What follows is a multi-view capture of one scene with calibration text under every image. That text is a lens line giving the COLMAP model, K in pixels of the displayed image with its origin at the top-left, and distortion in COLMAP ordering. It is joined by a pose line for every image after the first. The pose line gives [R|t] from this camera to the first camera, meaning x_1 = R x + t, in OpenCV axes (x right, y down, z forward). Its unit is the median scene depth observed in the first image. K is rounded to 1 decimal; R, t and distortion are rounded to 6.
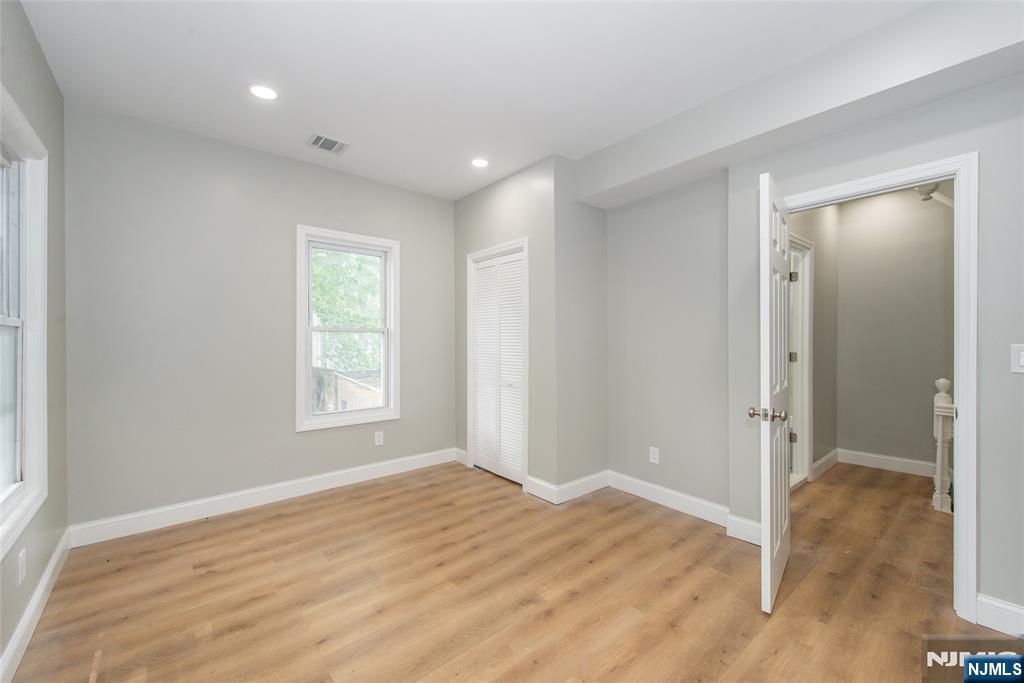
lens RADIAL K [[406.1, 0, 508.3], [0, 406.1, 340.6], [0, 0, 1]] dist [0.002634, 0.000164]
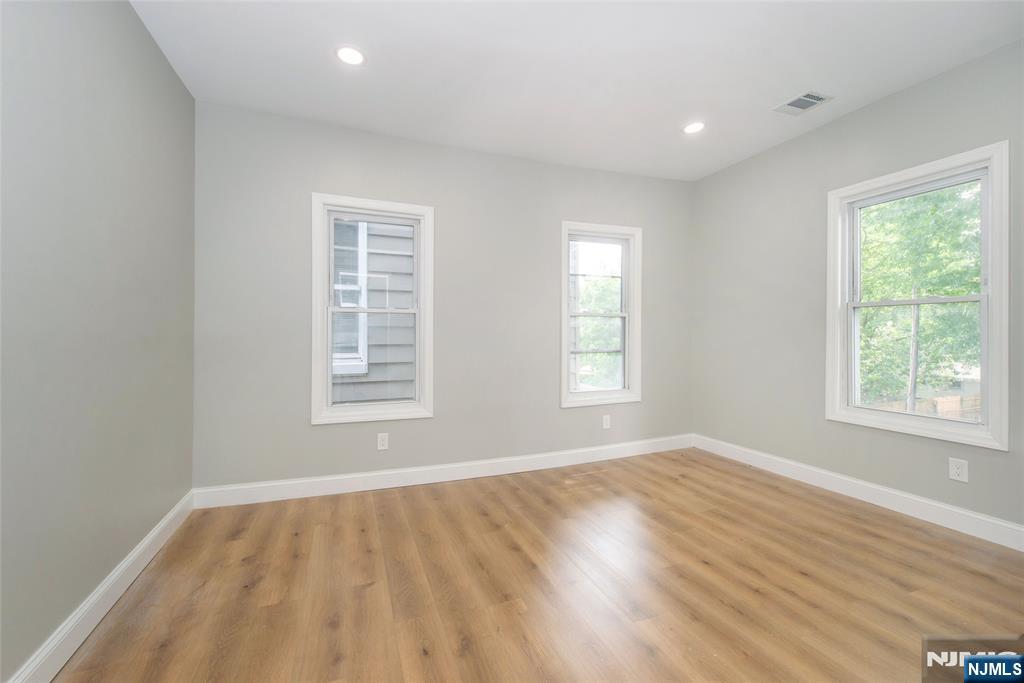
lens RADIAL K [[406.1, 0, 508.3], [0, 406.1, 340.6], [0, 0, 1]] dist [0.002634, 0.000164]
pose [[-0.314165, 0.020193, -0.949154, 0.690440], [0.006429, 0.999796, 0.019143, 0.028544], [0.949347, -0.000088, -0.314231, 0.723967]]
